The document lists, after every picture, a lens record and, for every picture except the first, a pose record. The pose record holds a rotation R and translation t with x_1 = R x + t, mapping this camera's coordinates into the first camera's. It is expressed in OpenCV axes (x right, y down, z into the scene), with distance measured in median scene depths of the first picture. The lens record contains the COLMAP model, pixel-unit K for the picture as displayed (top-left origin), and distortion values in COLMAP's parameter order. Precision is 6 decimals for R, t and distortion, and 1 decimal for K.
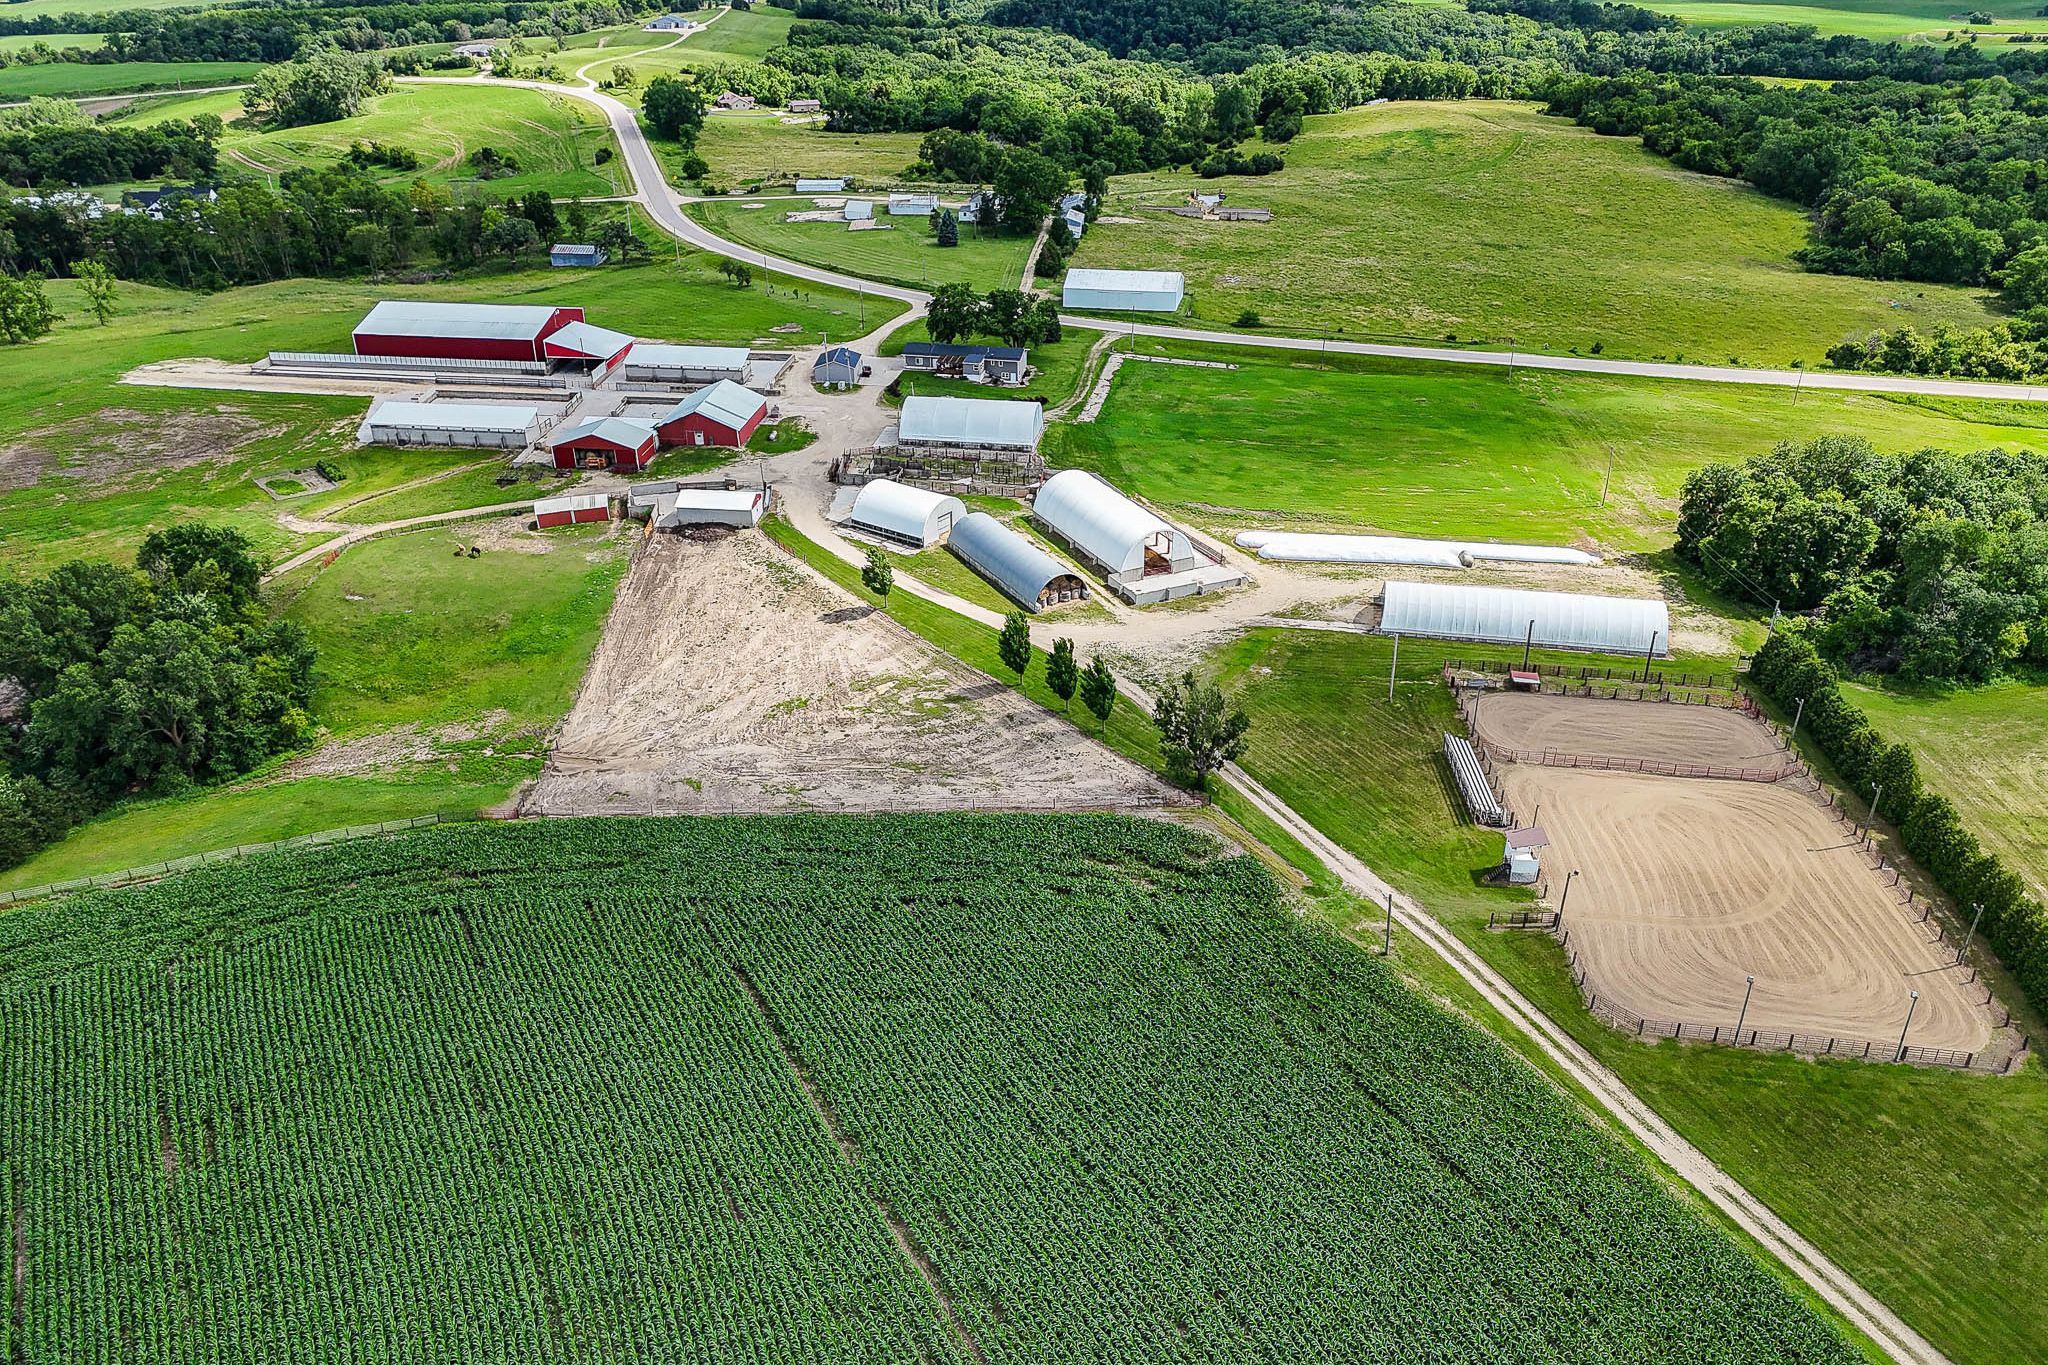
lens RADIAL K [[1511.0, 0, 1019.5], [0, 1511.0, 671.8], [0, 0, 1]] dist [0.074336, -0.065098]
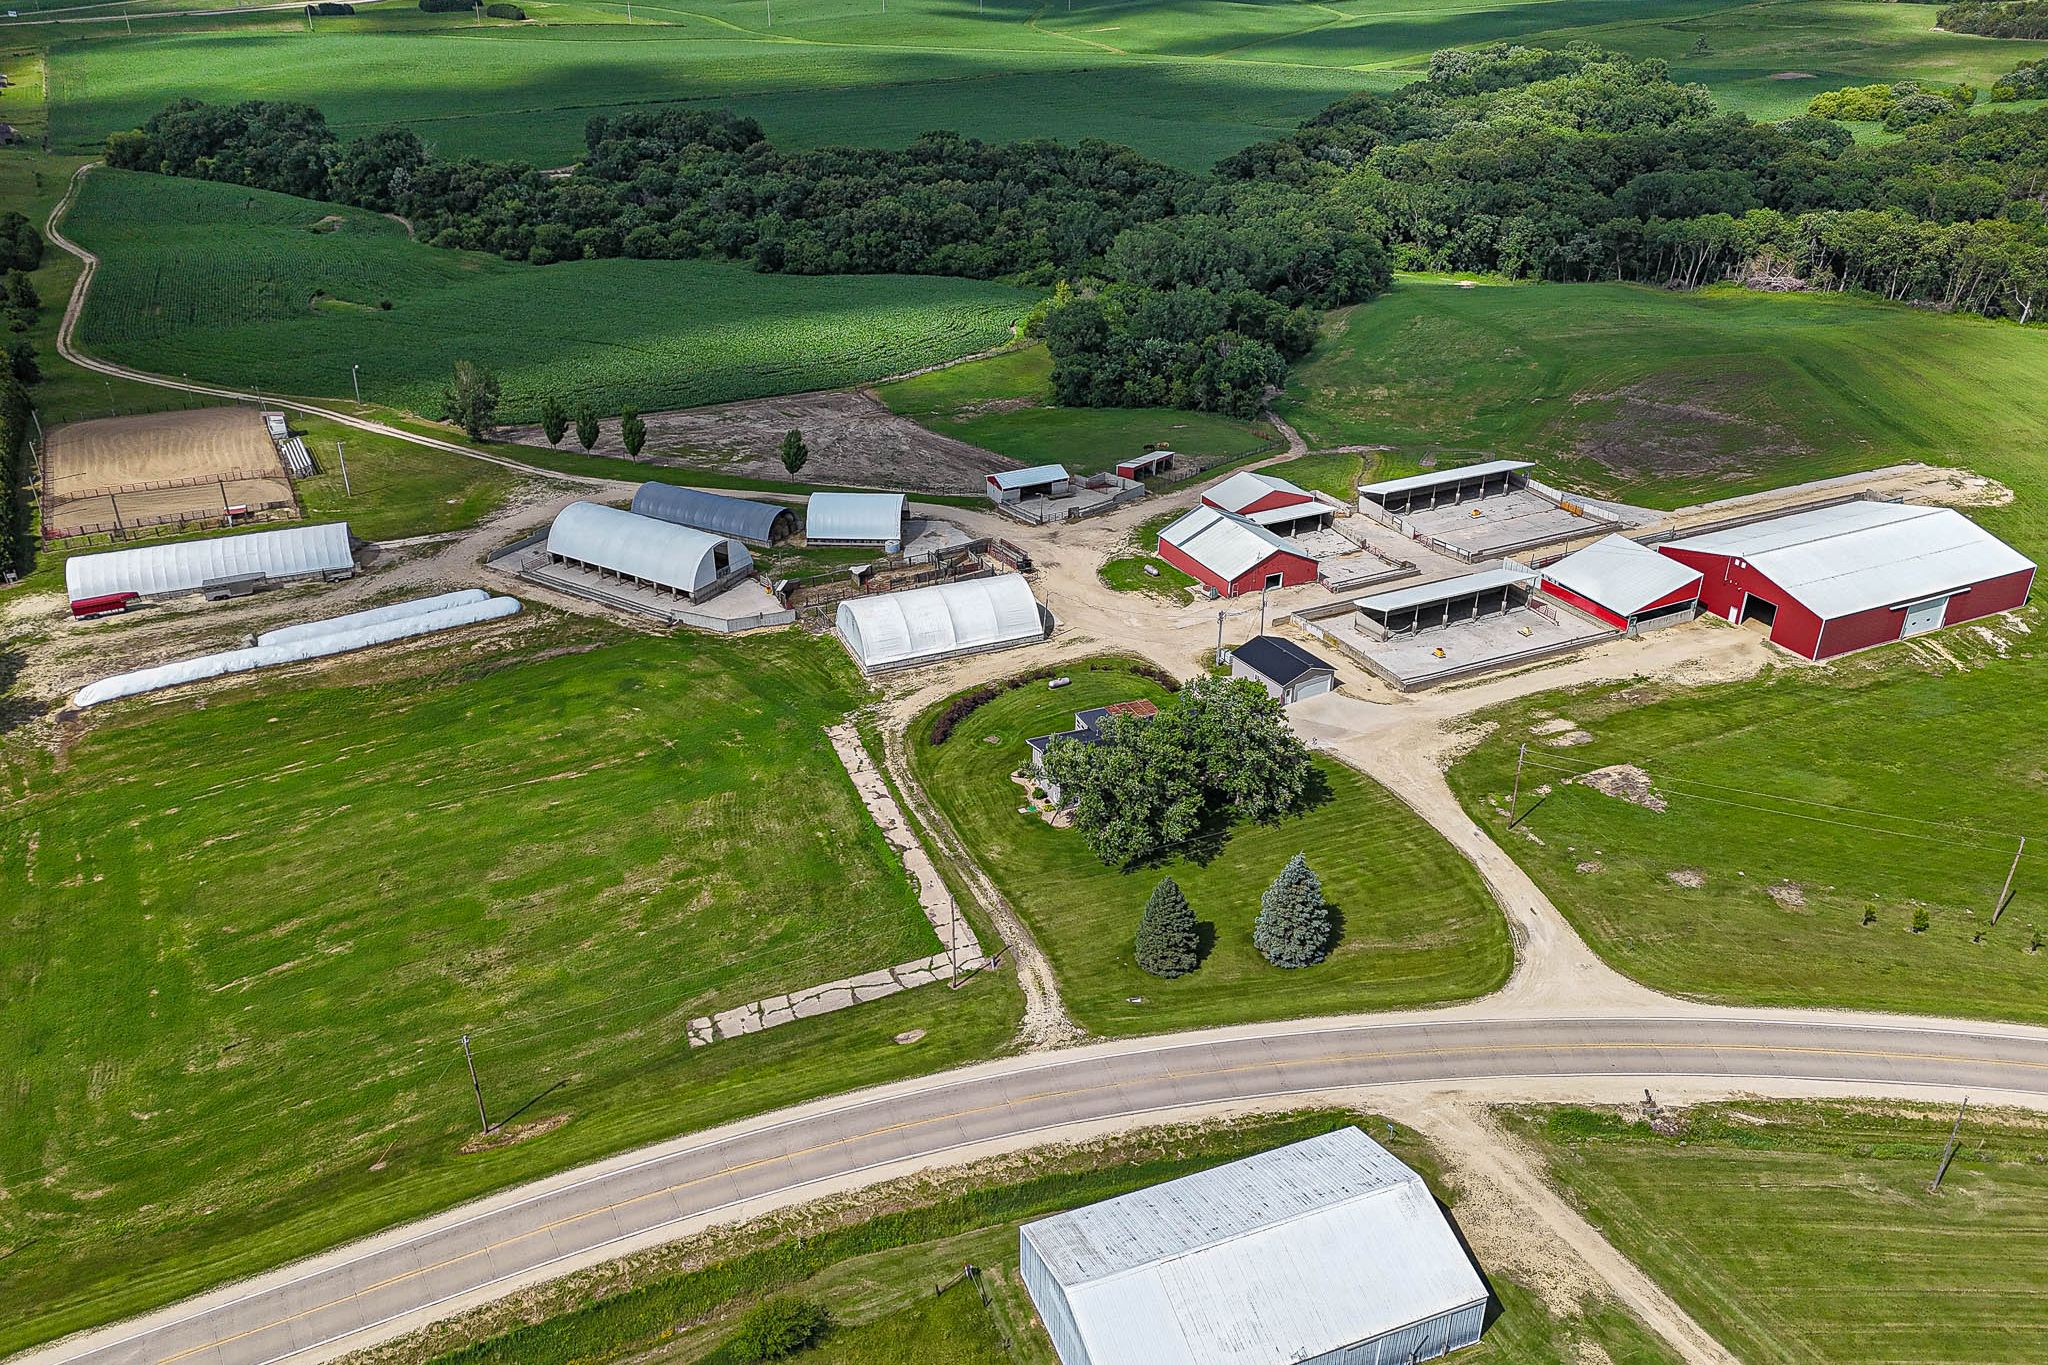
lens RADIAL K [[1511.0, 0, 1018.3], [0, 1511.0, 682.6], [0, 0, 1]] dist [0.074336, -0.065098]
pose [[-0.848958, 0.250972, -0.465063, 0.369426], [-0.233234, 0.611744, 0.755891, -0.924982], [0.474207, 0.750188, -0.460810, 1.812967]]
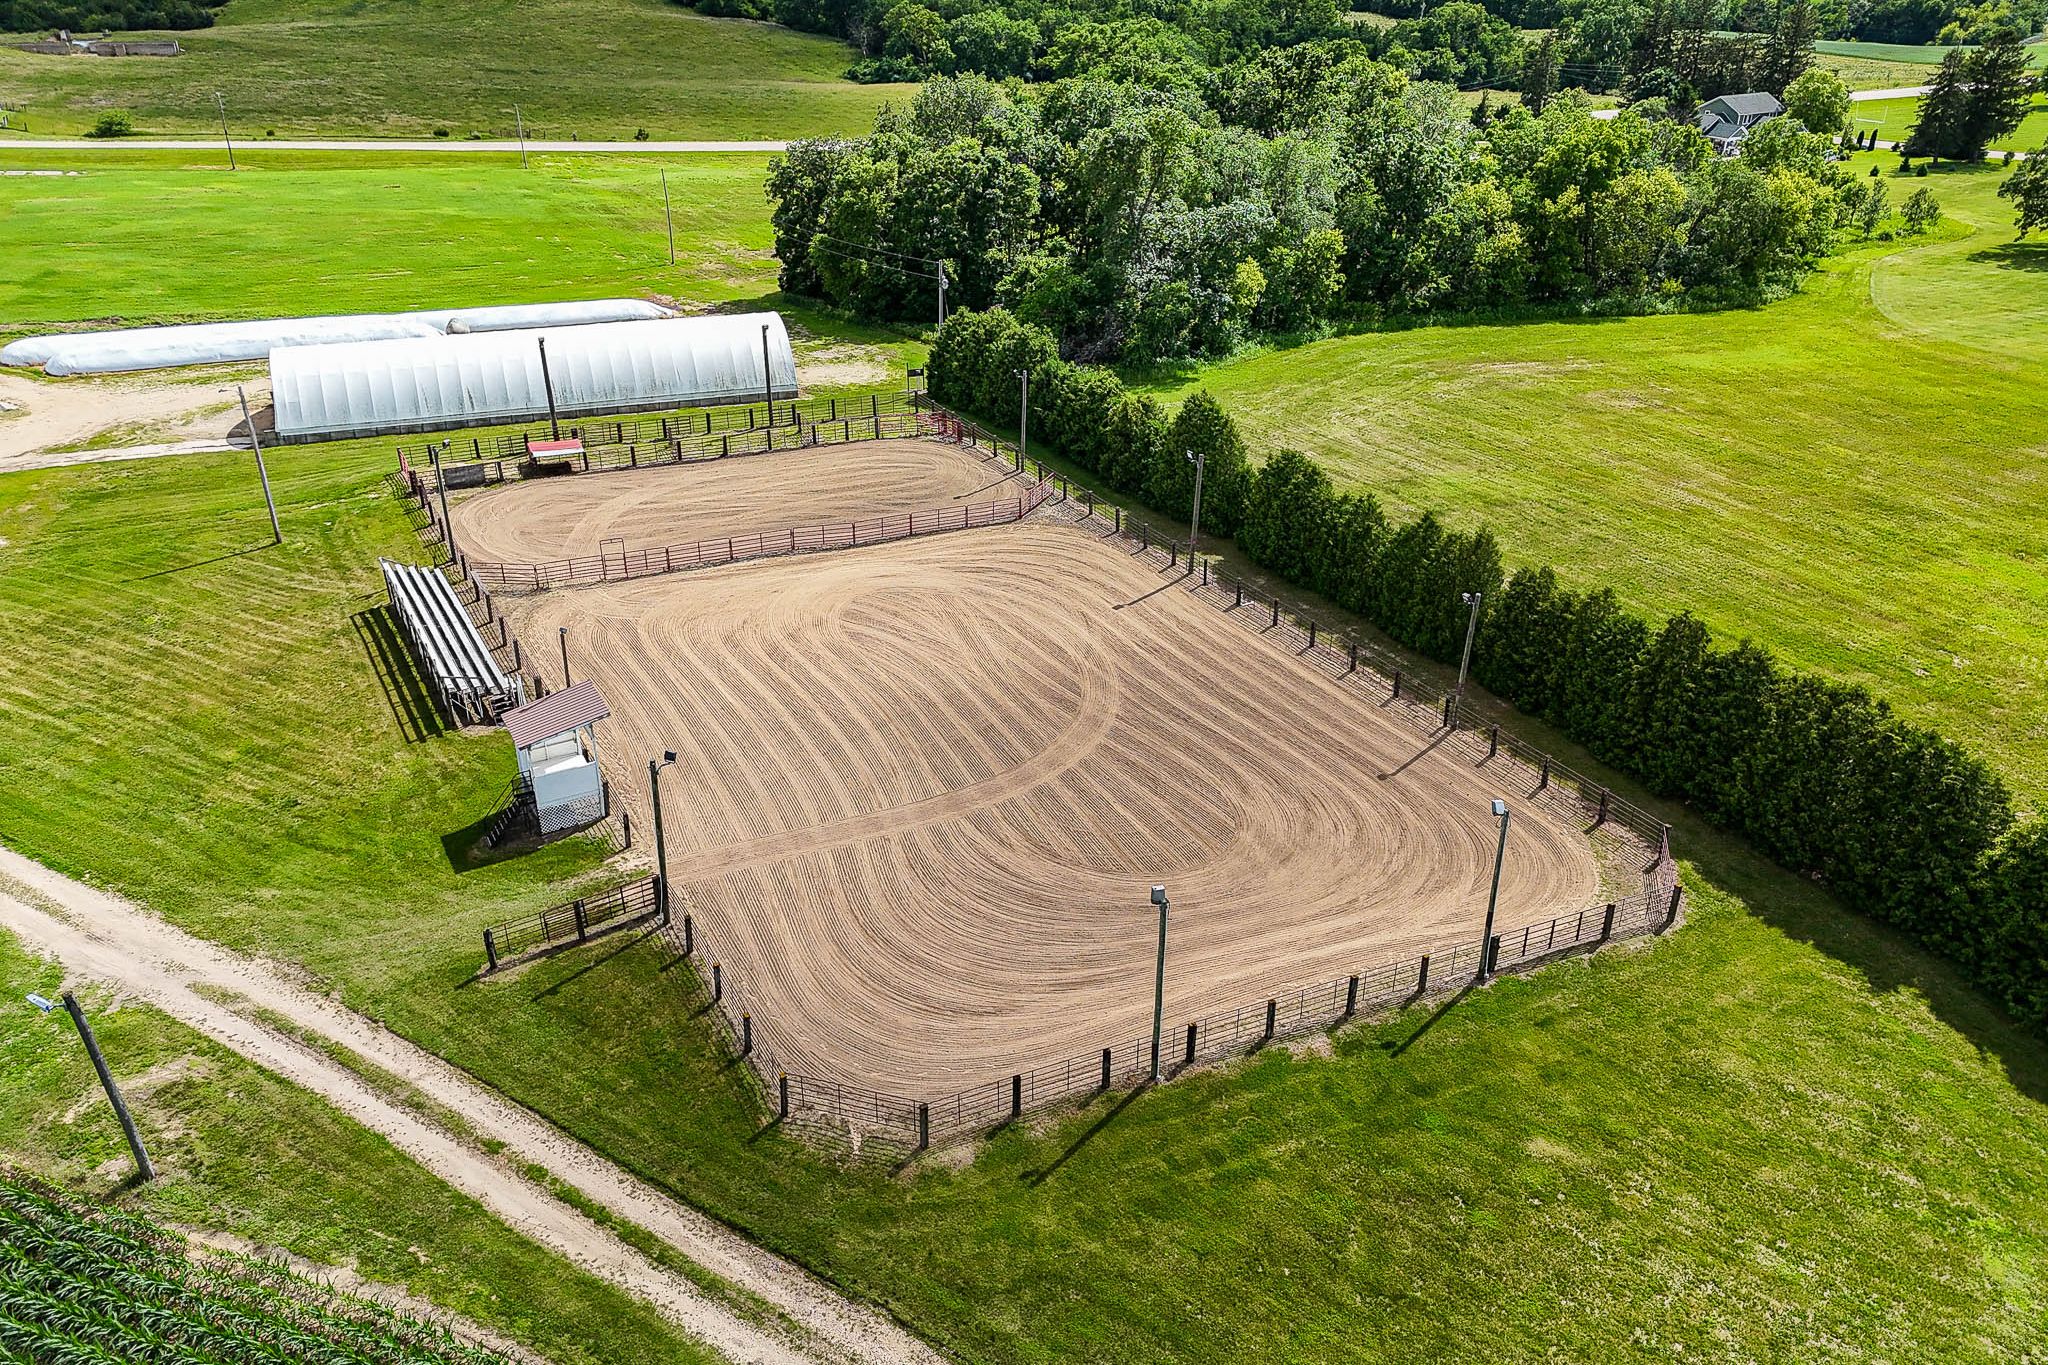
lens RADIAL K [[1511.0, 0, 1020.8], [0, 1511.0, 677.0], [0, 0, 1]] dist [0.074336, -0.065098]
pose [[0.844056, -0.237169, 0.480958, 0.179977], [0.235527, 0.969702, 0.064841, 0.074445], [-0.481765, 0.058549, 0.874343, 0.433871]]
